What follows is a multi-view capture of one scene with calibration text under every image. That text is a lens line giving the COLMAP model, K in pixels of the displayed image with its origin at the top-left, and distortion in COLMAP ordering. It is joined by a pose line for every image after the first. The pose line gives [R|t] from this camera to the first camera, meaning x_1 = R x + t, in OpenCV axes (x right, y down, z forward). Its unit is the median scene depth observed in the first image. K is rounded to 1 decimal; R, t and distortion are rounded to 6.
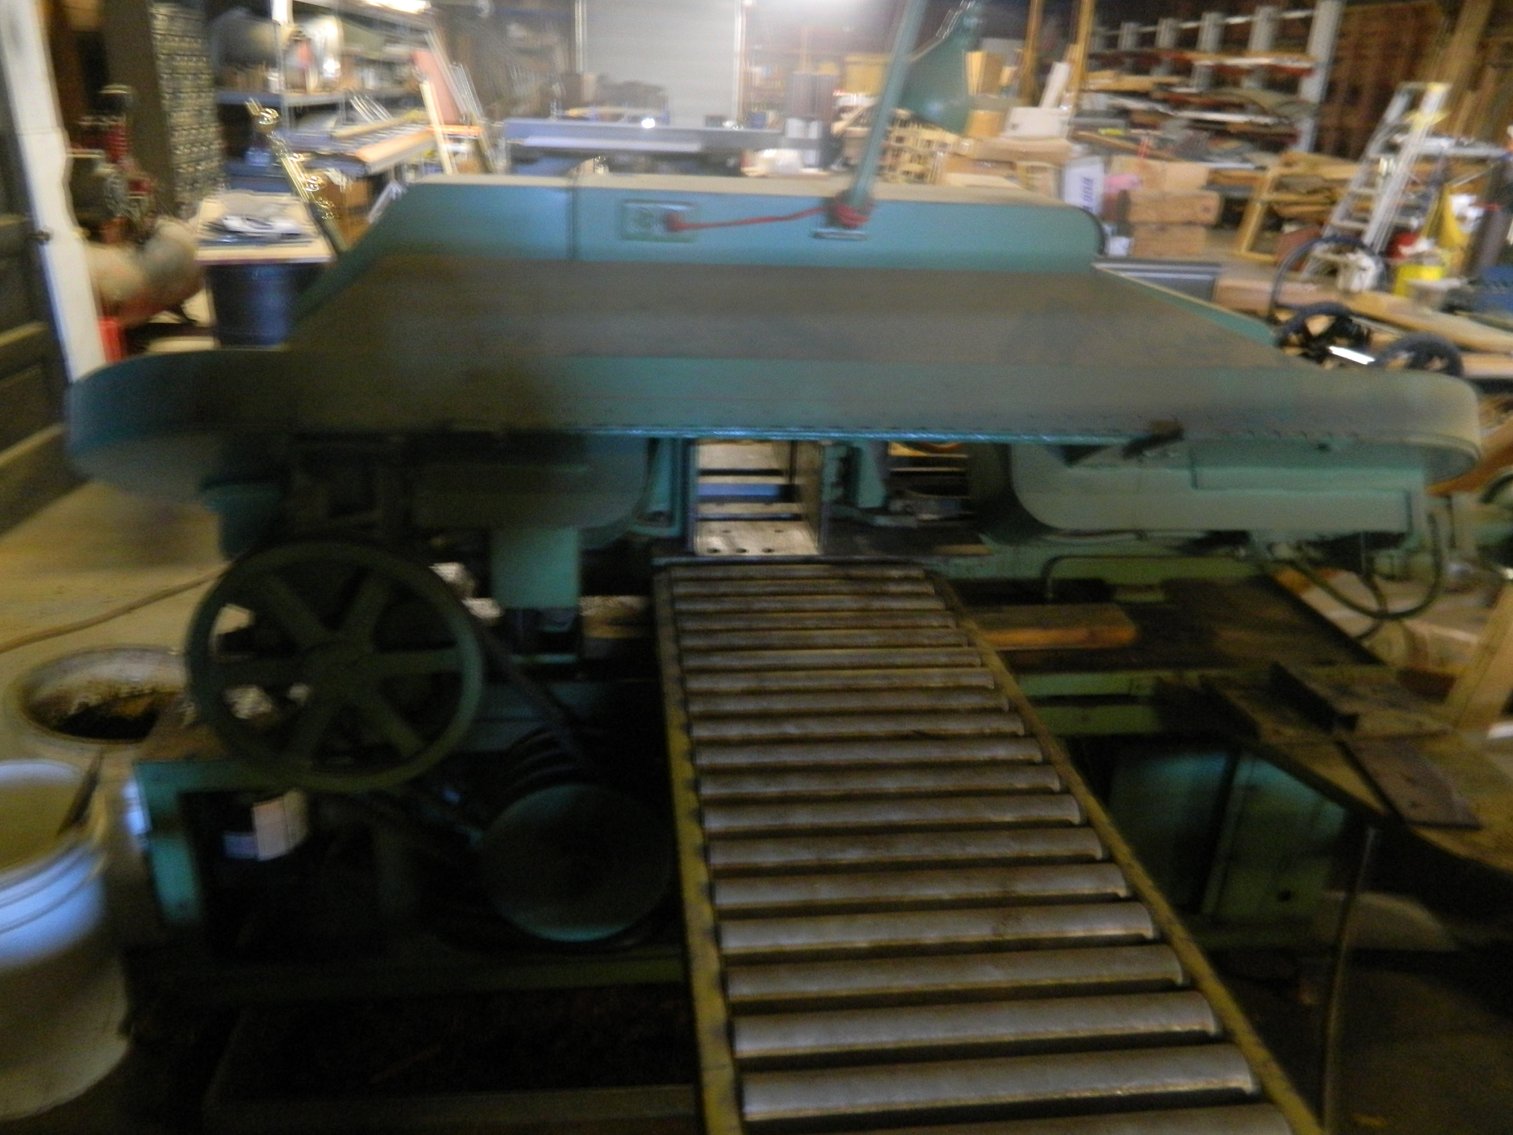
lens RADIAL K [[1136.4, 0, 761.2], [0, 1136.4, 567.1], [0, 0, 1]] dist [-0.004976, 0.004466]
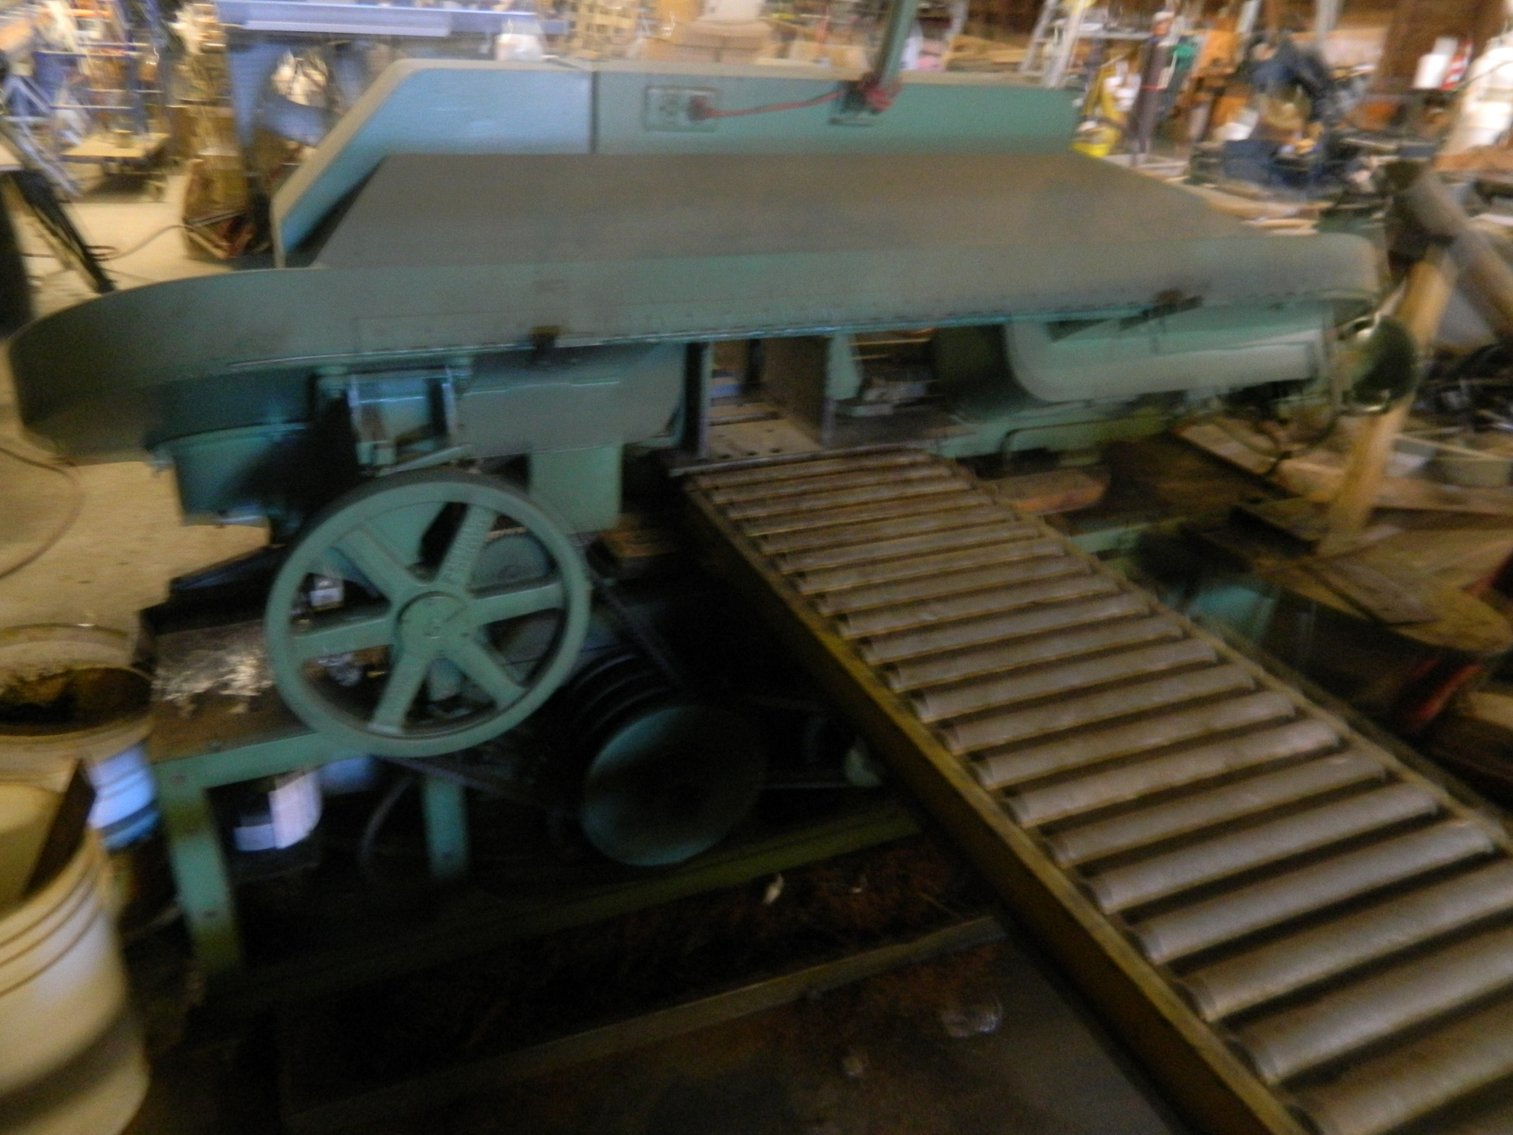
lens RADIAL K [[1136.4, 0, 760.1], [0, 1136.4, 572.3], [0, 0, 1]] dist [-0.004976, 0.004466]
pose [[0.956000, -0.127478, 0.264223, -0.292631], [0.103417, 0.989279, 0.103112, -0.013476], [-0.274535, -0.071250, 0.958934, 0.046499]]
